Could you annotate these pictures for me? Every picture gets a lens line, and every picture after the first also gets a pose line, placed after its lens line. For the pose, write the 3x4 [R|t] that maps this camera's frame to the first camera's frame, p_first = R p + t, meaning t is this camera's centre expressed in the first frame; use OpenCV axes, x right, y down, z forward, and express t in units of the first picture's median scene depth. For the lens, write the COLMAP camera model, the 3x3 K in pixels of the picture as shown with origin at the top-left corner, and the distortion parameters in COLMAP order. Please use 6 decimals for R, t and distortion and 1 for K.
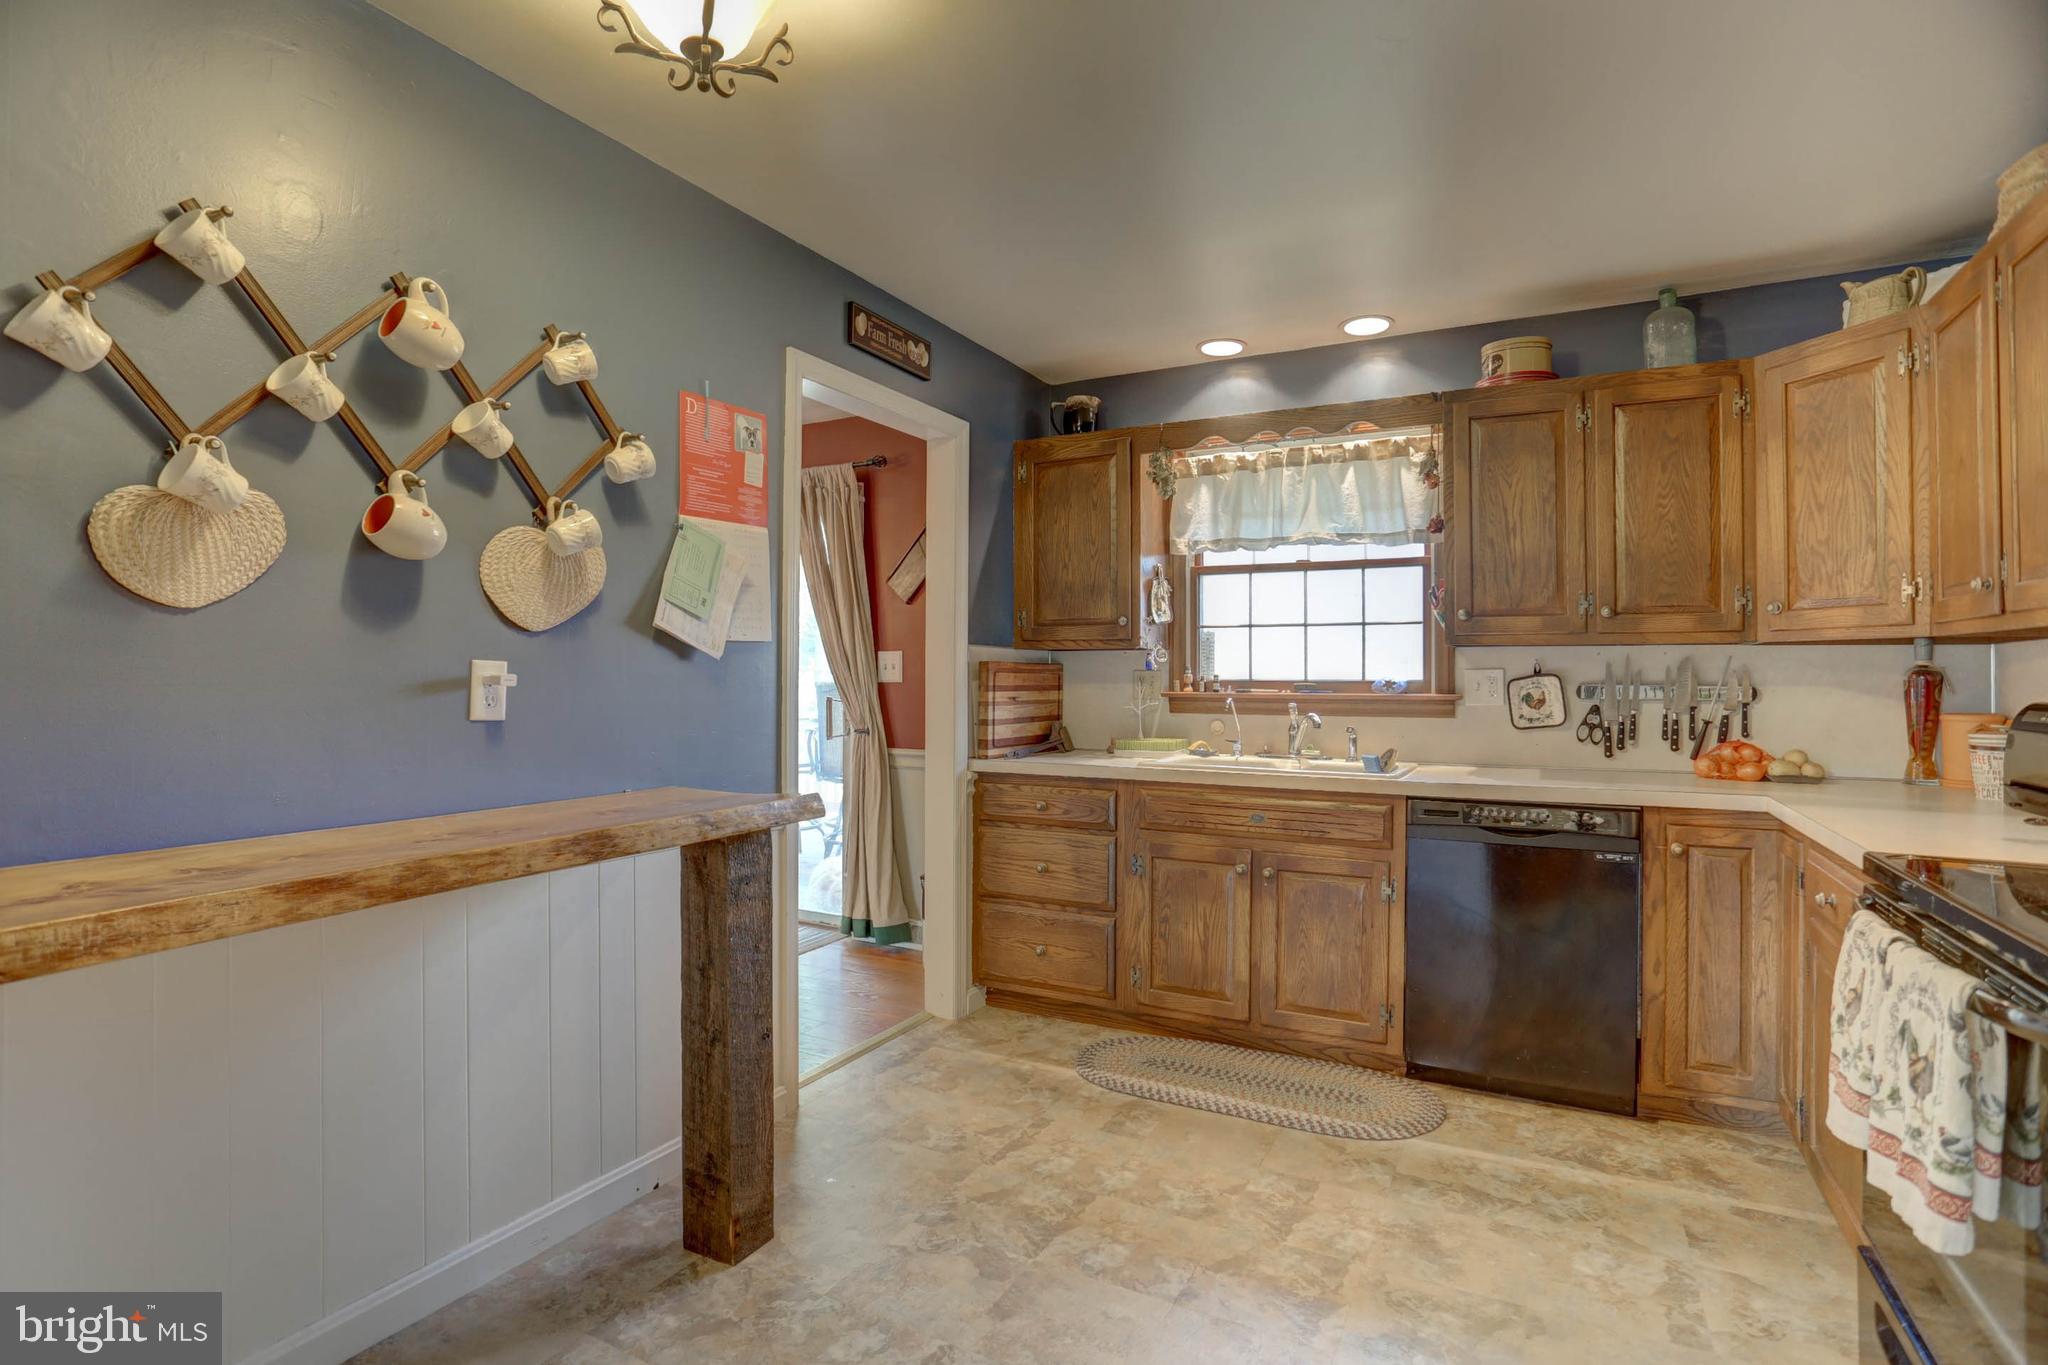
lens RADIAL K [[1007.6, 0, 1027.1], [0, 1007.6, 662.0], [0, 0, 1]] dist [-0.078633, 0.033934]
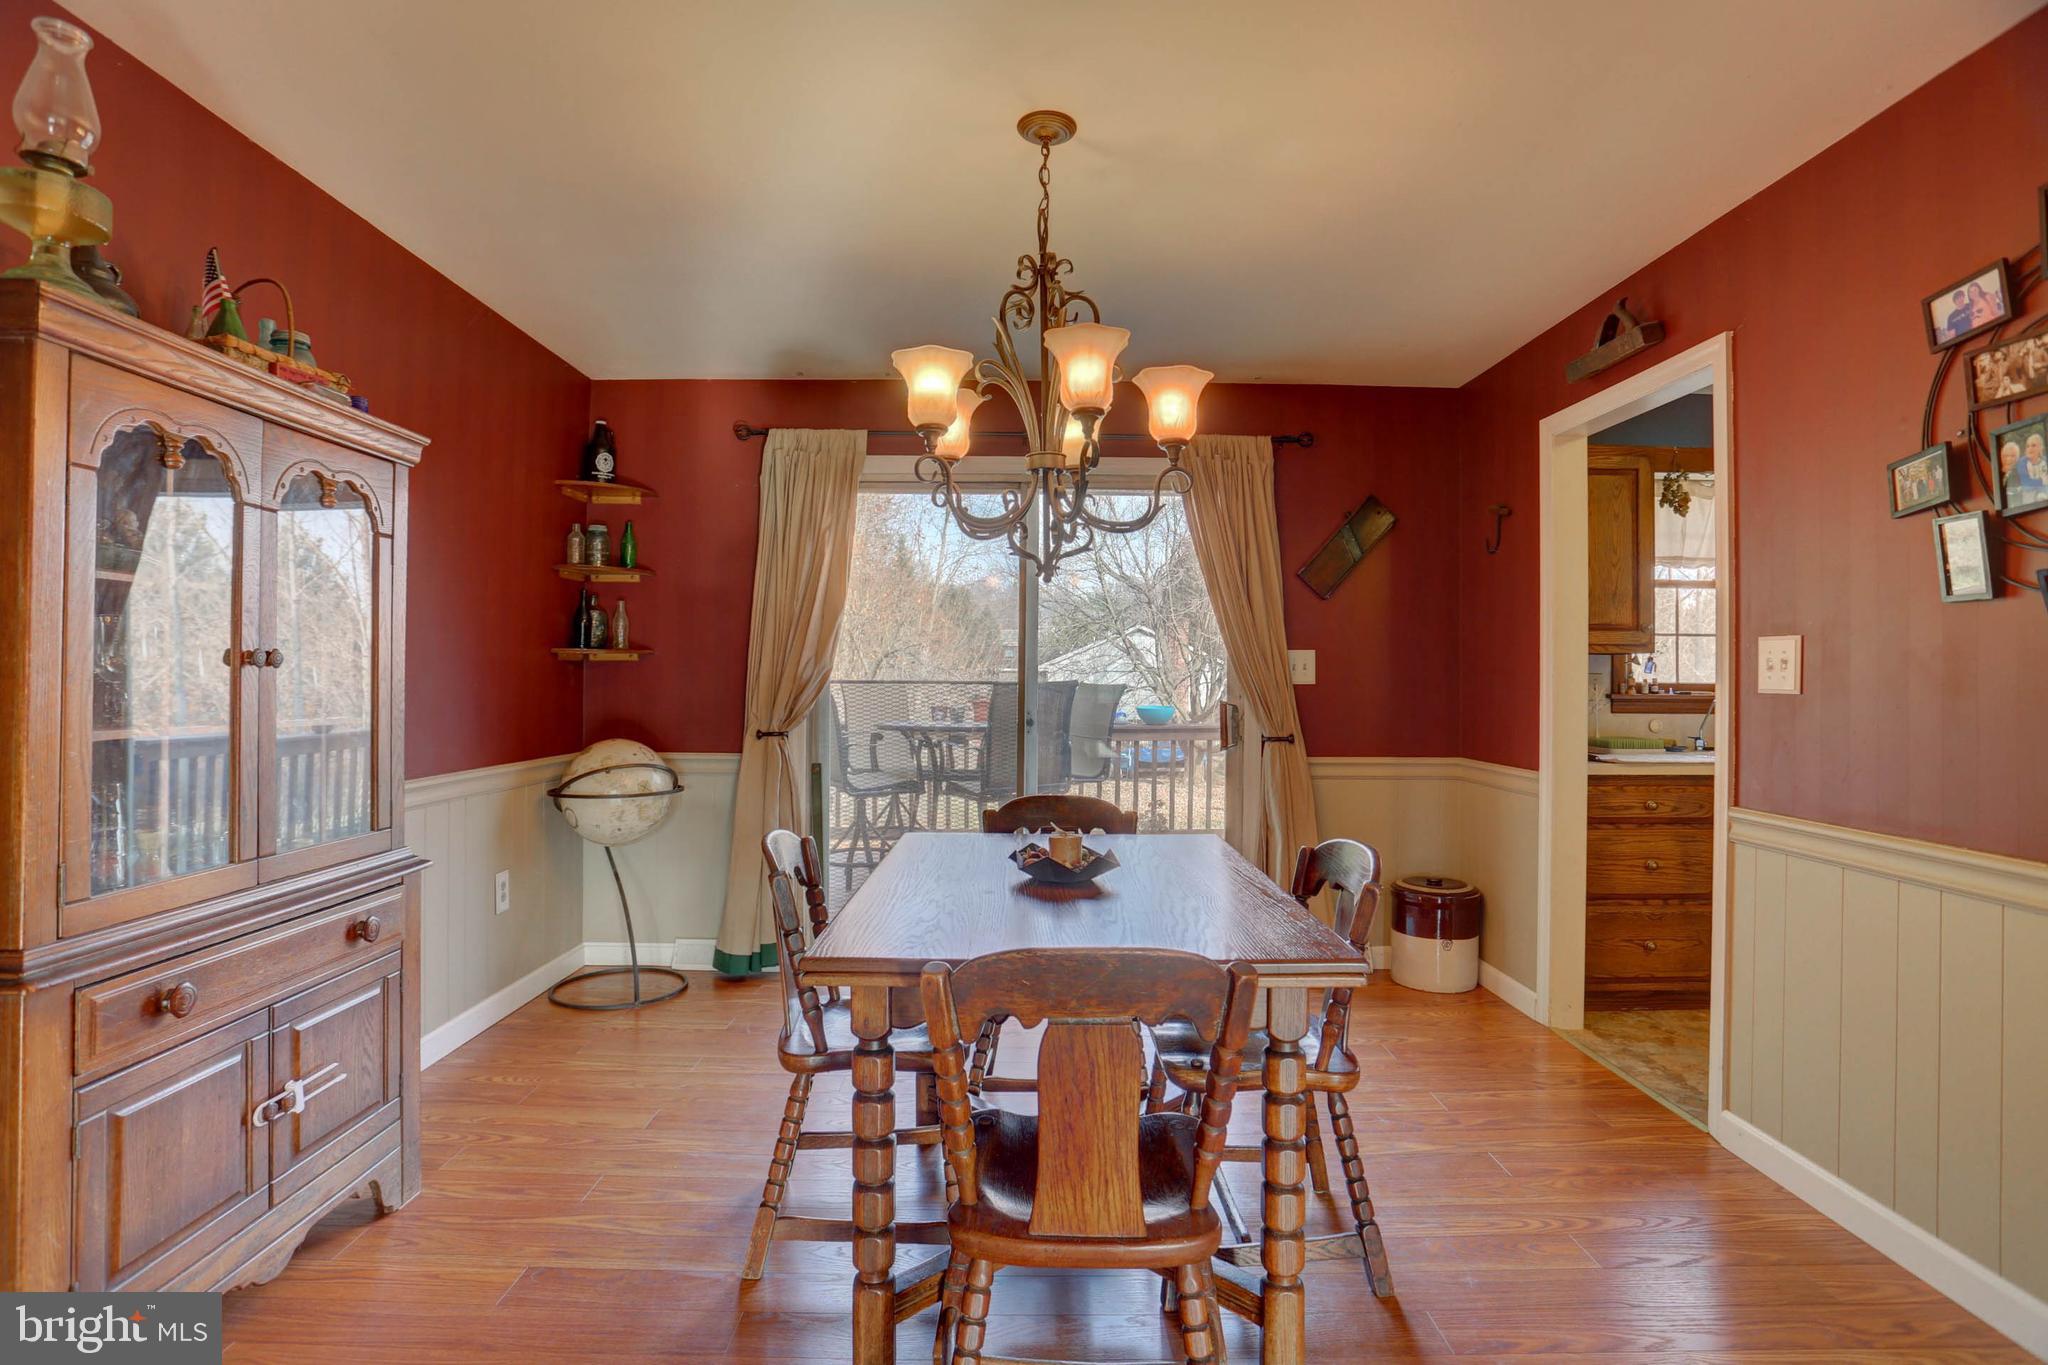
lens RADIAL K [[1007.6, 0, 1027.1], [0, 1007.6, 662.0], [0, 0, 1]] dist [-0.078633, 0.033934]
pose [[0.878635, 0.012223, 0.477337, -1.127418], [-0.013089, 0.999913, -0.001511, 0.006428], [-0.477314, -0.004920, 0.878719, 0.461595]]
